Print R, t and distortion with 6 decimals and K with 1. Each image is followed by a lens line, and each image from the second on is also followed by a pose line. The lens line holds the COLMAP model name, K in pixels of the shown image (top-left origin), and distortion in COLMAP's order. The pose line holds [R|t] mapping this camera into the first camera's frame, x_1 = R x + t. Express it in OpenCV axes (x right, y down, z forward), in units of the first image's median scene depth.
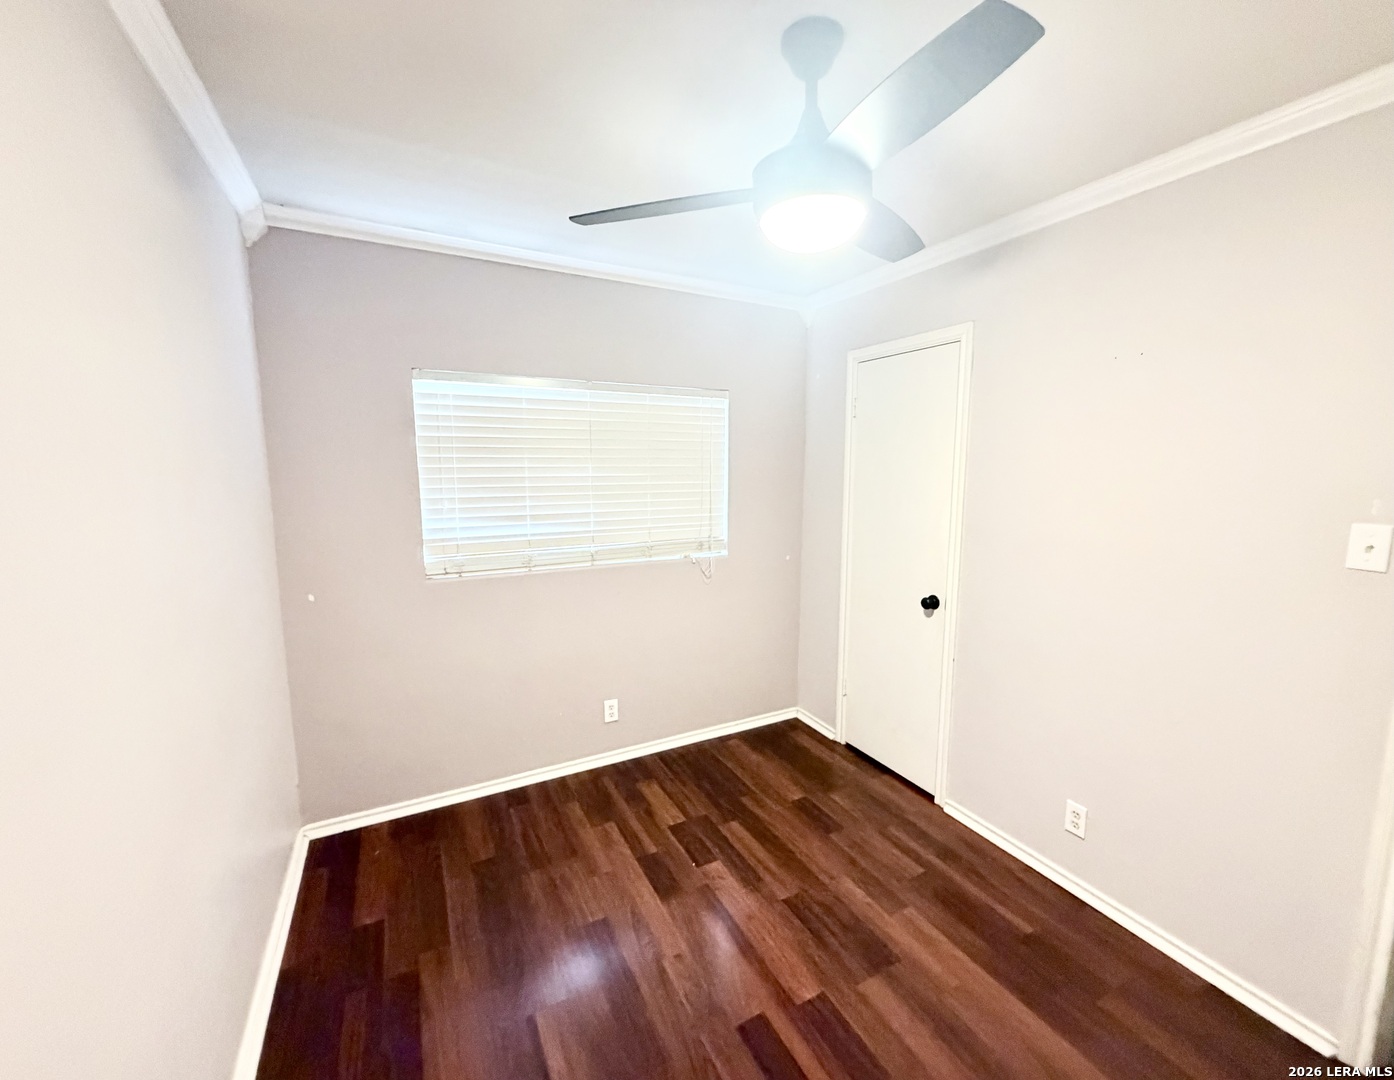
lens RADIAL K [[576.9, 0, 702.9], [0, 576.9, 542.7], [0, 0, 1]] dist [-0.010121, -0.000025]
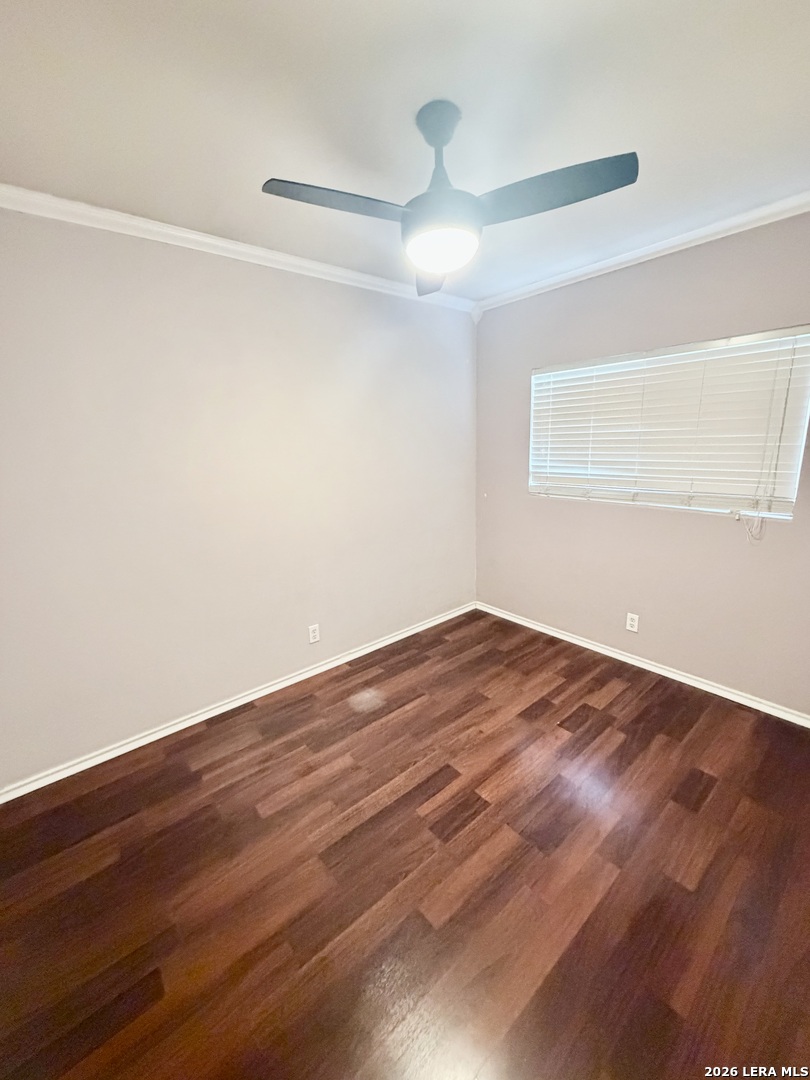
lens RADIAL K [[432.5, 0, 405.0], [0, 432.5, 540.0], [0, 0, 1]] dist [-0.000295, 0.000113]
pose [[0.191576, 0.218163, -0.956924, 0.719283], [-0.096651, 0.974437, 0.202806, -0.031423], [0.976707, 0.053635, 0.207765, 0.368256]]
